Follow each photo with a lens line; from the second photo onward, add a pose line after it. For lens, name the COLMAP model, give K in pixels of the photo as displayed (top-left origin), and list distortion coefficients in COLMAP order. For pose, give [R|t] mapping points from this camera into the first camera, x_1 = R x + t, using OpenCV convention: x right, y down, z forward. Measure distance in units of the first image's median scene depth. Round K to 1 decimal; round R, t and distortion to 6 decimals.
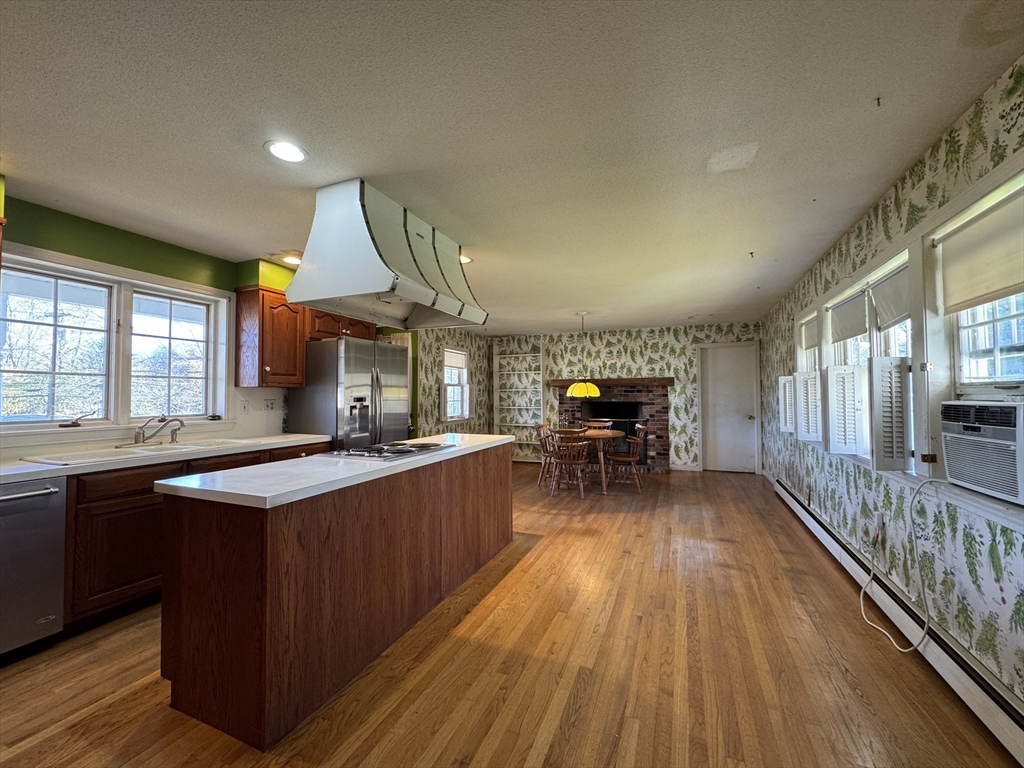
lens RADIAL K [[410.1, 0, 512.0], [0, 410.1, 384.1], [0, 0, 1]] dist [-0.002567, 0.000183]
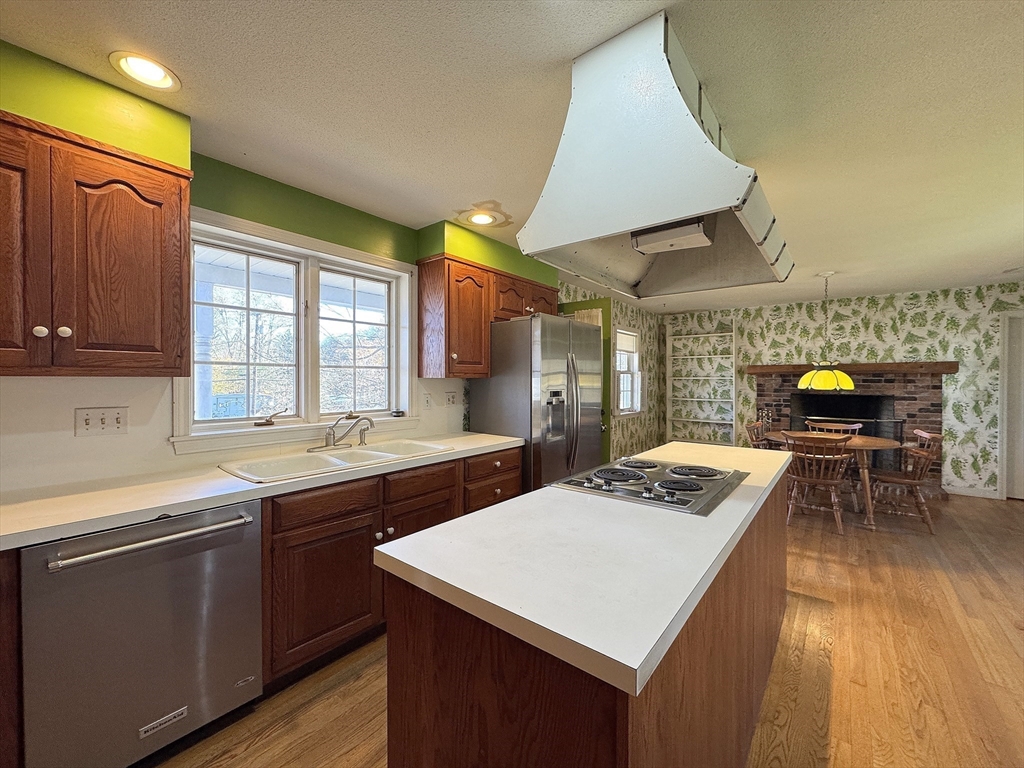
lens RADIAL K [[410.1, 0, 511.6], [0, 410.1, 384.3], [0, 0, 1]] dist [-0.002567, 0.000183]
pose [[0.958939, 0.008326, -0.283490, -0.232710], [0.002506, 0.999281, 0.037826, -0.010429], [0.283601, -0.036984, 0.958229, 0.223236]]
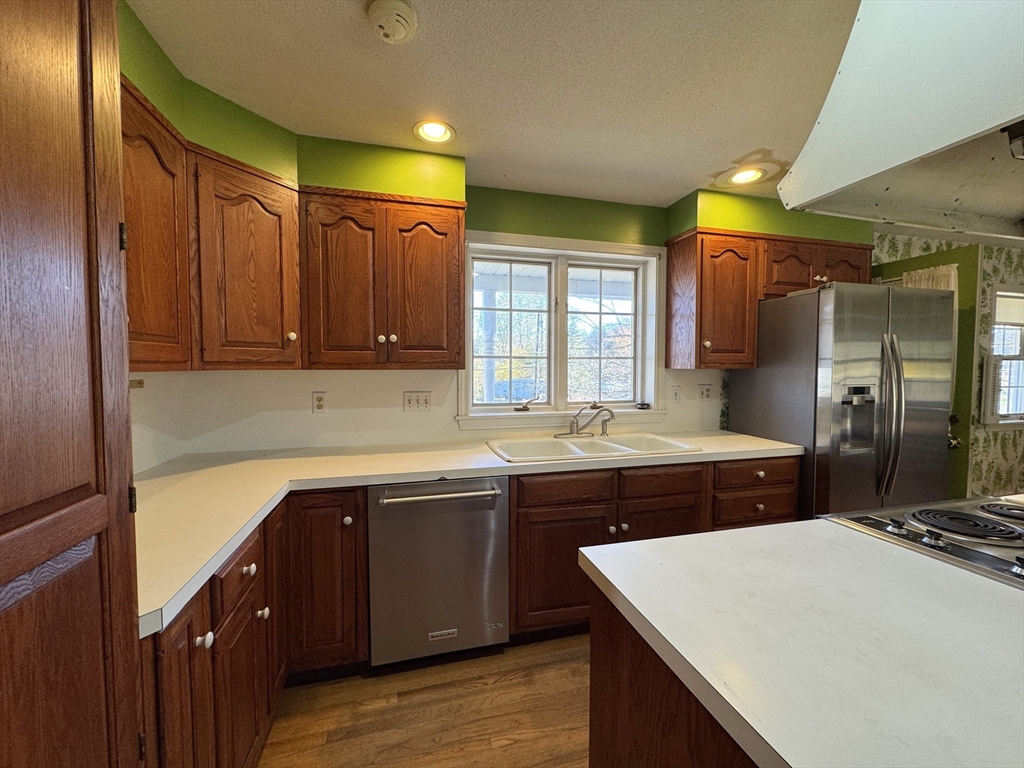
lens RADIAL K [[410.1, 0, 509.0], [0, 410.1, 384.4], [0, 0, 1]] dist [-0.002567, 0.000183]
pose [[0.607670, 0.037475, -0.793305, -0.216113], [0.018743, 0.997931, 0.061499, -0.015681], [0.793968, -0.052241, 0.605711, 0.261325]]
